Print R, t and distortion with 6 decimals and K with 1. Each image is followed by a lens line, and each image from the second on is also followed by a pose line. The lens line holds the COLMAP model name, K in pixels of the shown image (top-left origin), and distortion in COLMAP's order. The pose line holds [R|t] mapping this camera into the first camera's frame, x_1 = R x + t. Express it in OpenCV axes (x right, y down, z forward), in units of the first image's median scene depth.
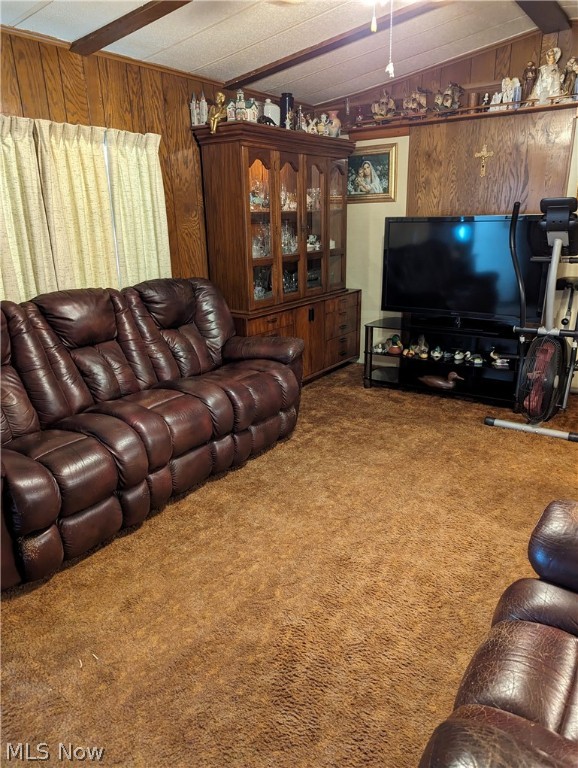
lens RADIAL K [[540.0, 0, 289.0], [0, 540.0, 390.6], [0, 0, 1]] dist [0.045570, -0.030046]
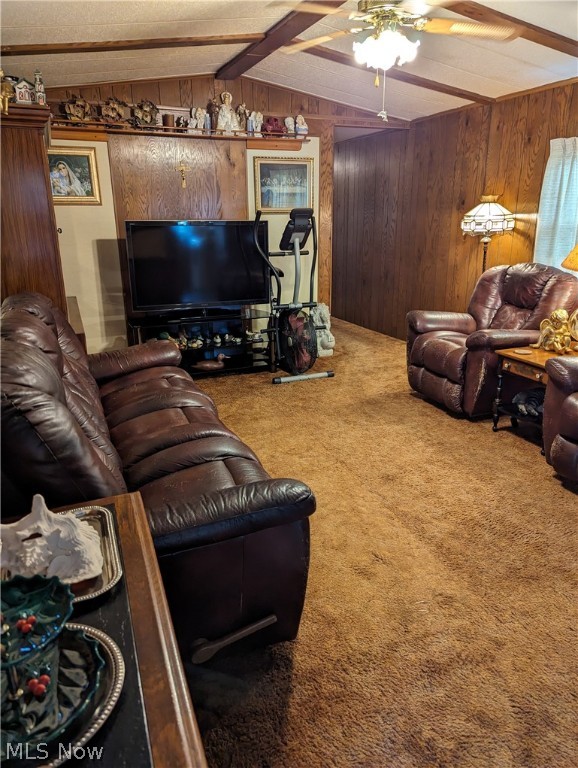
lens RADIAL K [[540.0, 0, 292.3], [0, 540.0, 378.5], [0, 0, 1]] dist [0.045570, -0.030046]
pose [[0.534114, -0.227777, 0.814150, -0.586911], [0.256978, 0.961195, 0.100329, -0.060780], [-0.805409, 0.155631, 0.571922, 0.226293]]
